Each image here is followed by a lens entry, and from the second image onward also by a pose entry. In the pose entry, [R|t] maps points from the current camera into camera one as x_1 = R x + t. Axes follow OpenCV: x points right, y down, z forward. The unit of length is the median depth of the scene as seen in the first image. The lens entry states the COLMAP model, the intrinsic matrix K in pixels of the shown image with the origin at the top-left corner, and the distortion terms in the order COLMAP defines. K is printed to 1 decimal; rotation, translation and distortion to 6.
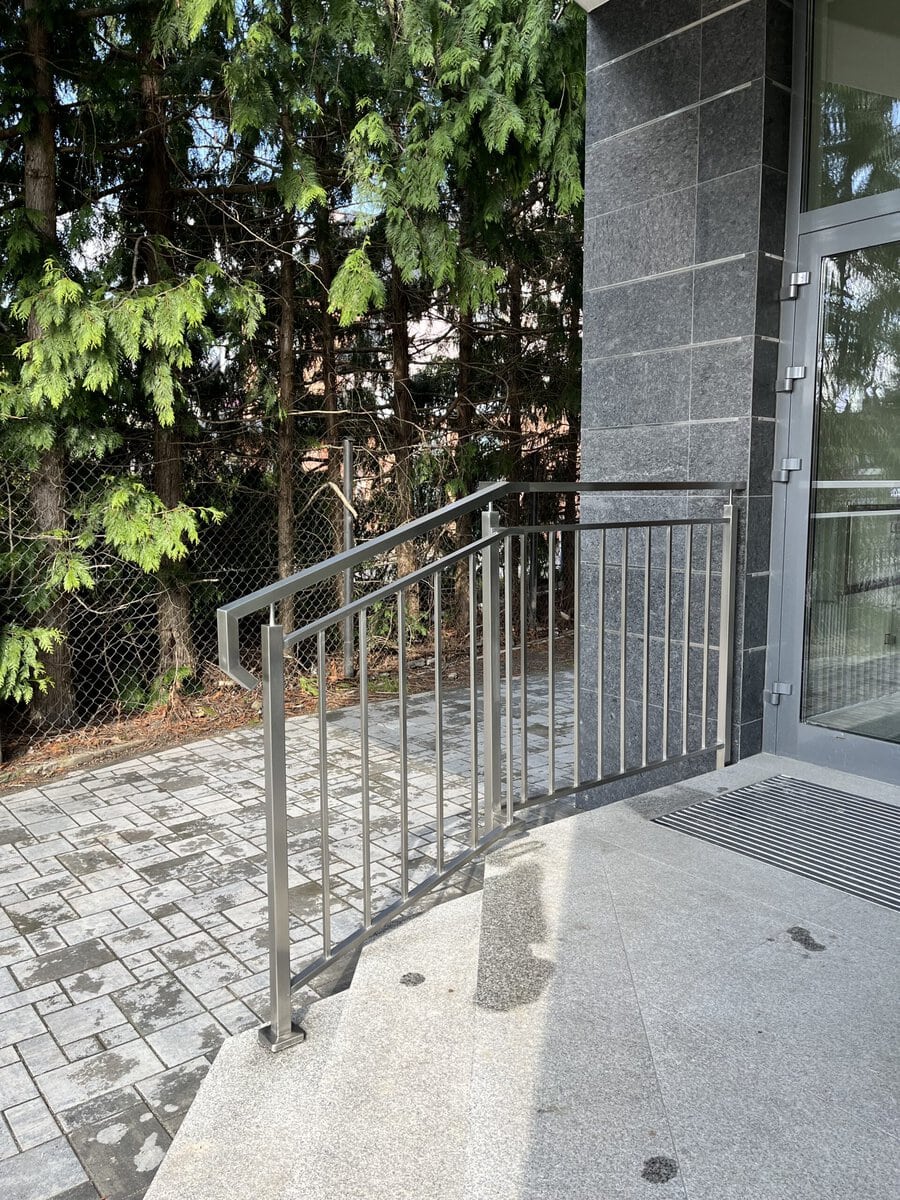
lens RADIAL K [[884.9, 0, 450.0], [0, 884.9, 600.0], [0, 0, 1]] dist [0.118211, -0.141181]
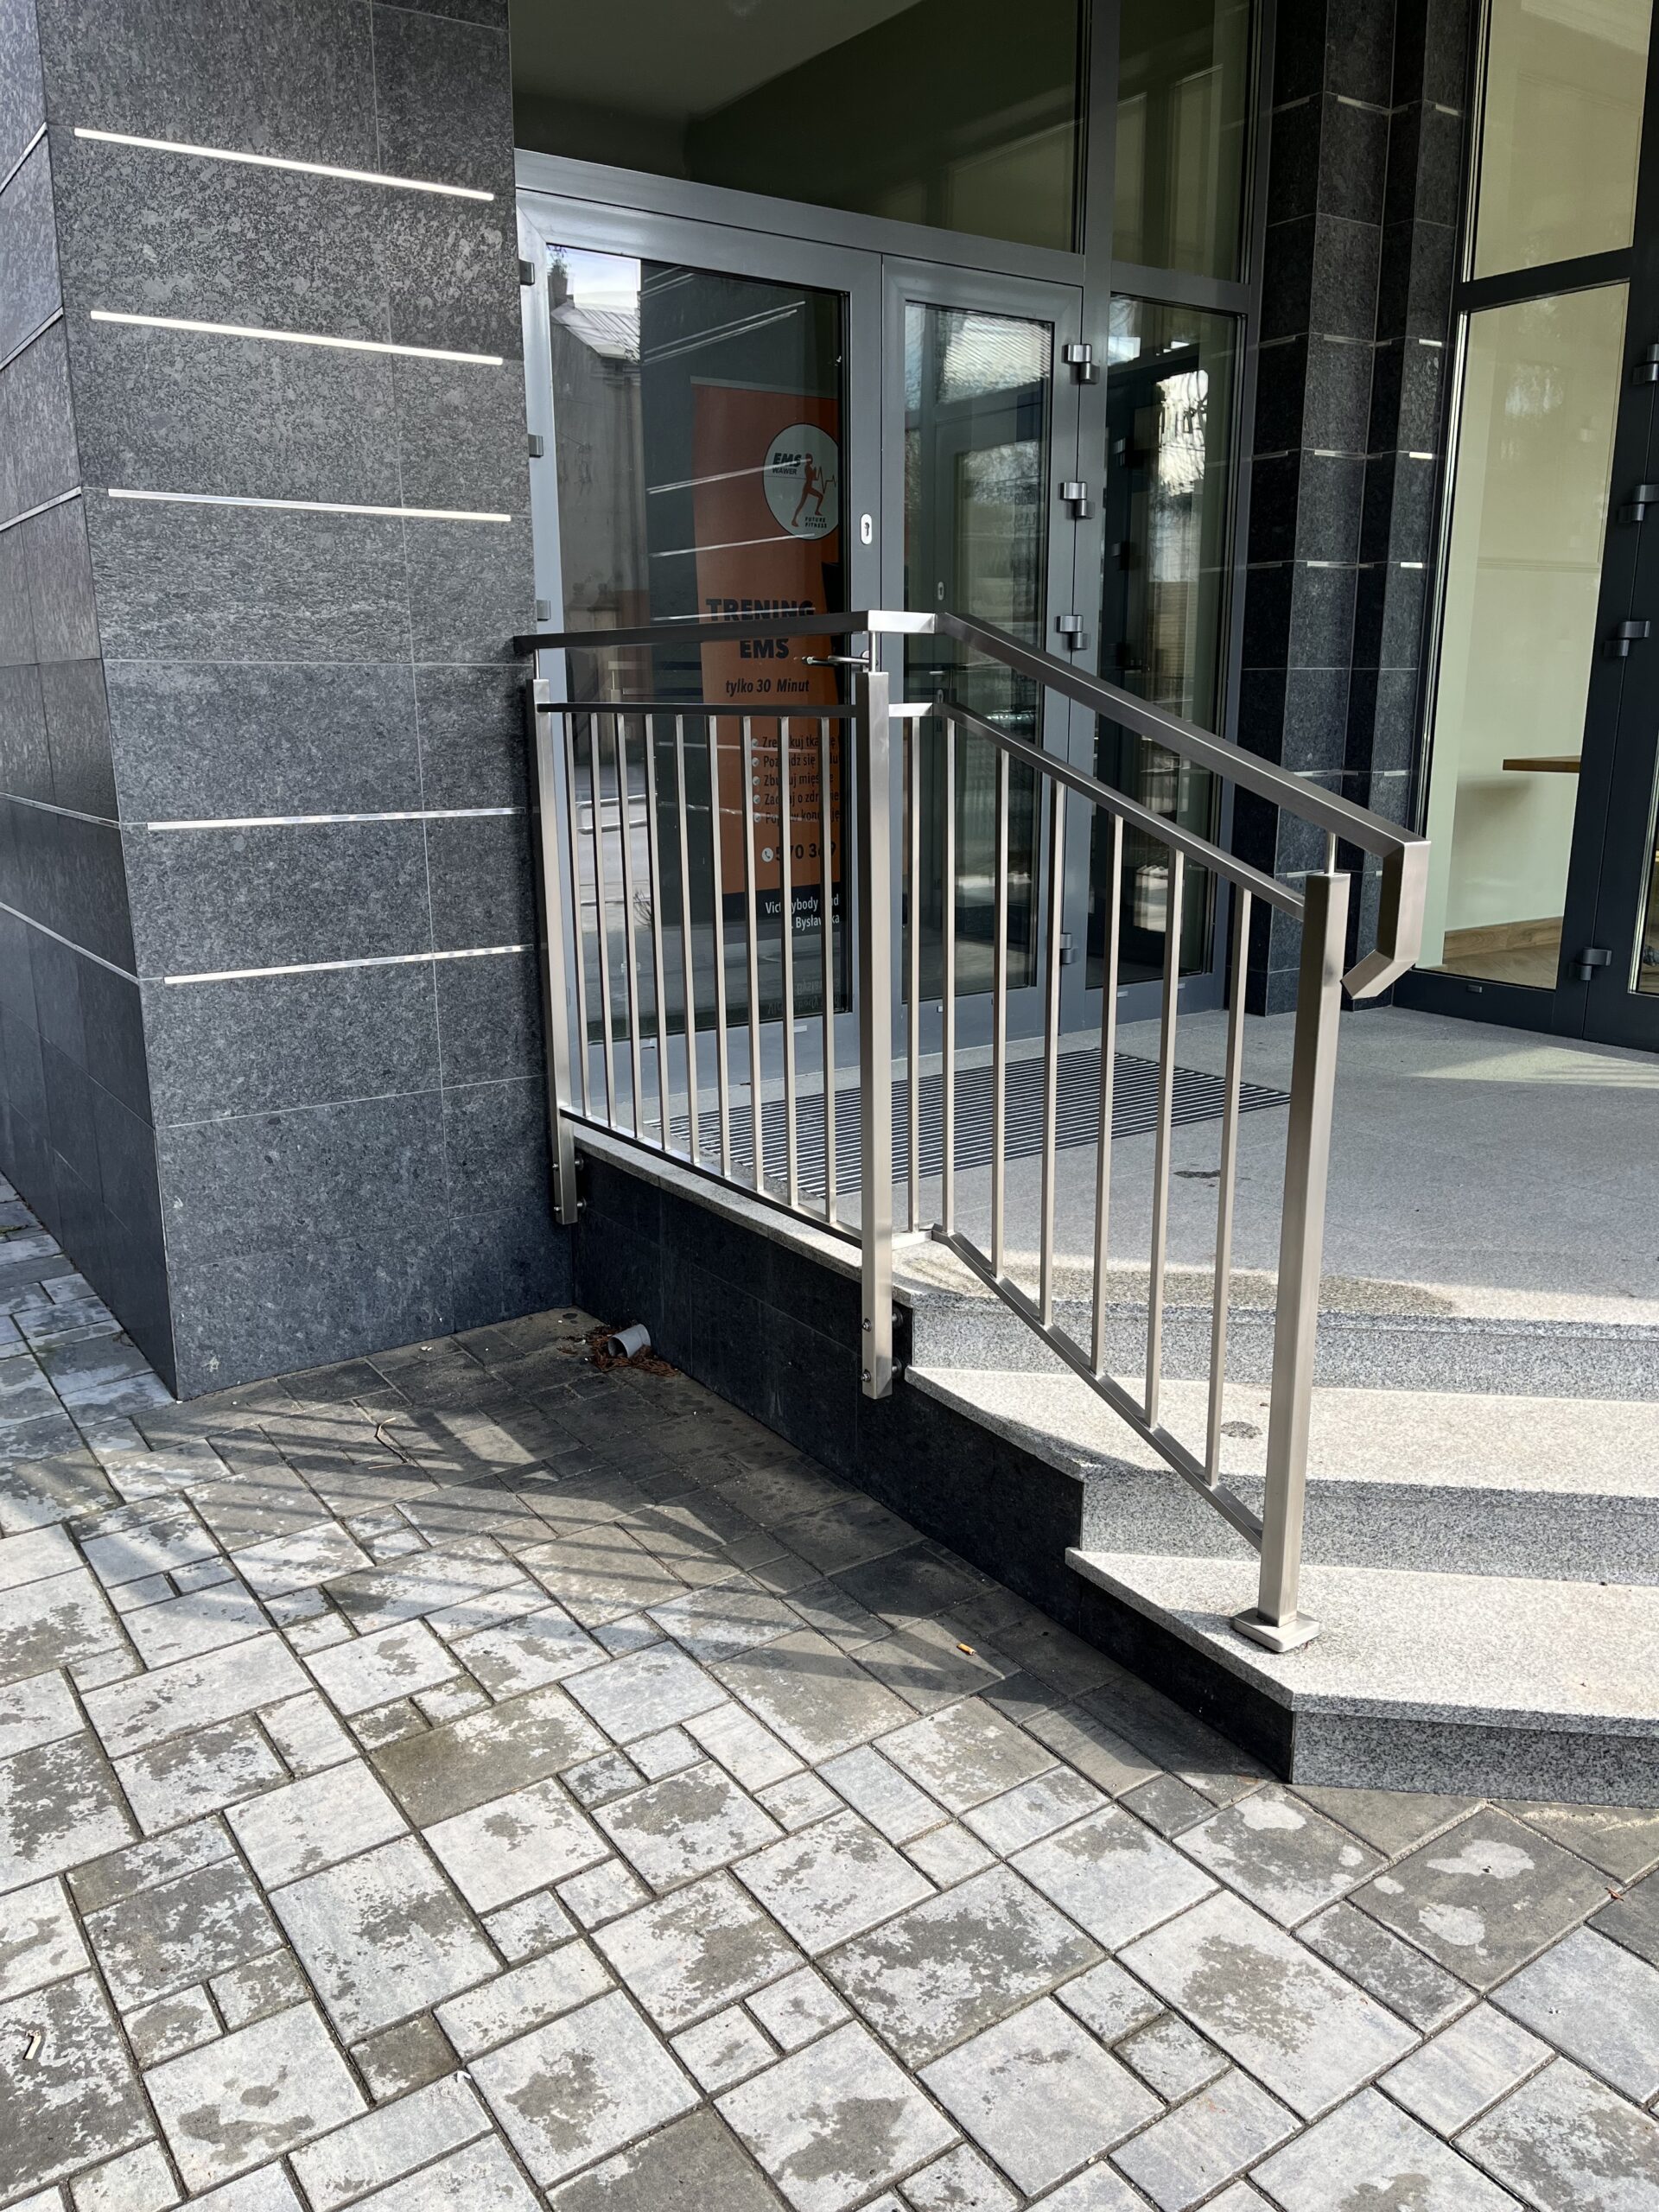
lens RADIAL K [[1631.1, 0, 829.5], [0, 1631.1, 1106.0], [0, 0, 1]] dist [0.118211, -0.141181]
pose [[0.086880, -0.245861, 0.965404, -0.807238], [0.130548, 0.963521, 0.233634, -0.074094], [-0.987628, 0.105733, 0.115807, 0.808007]]
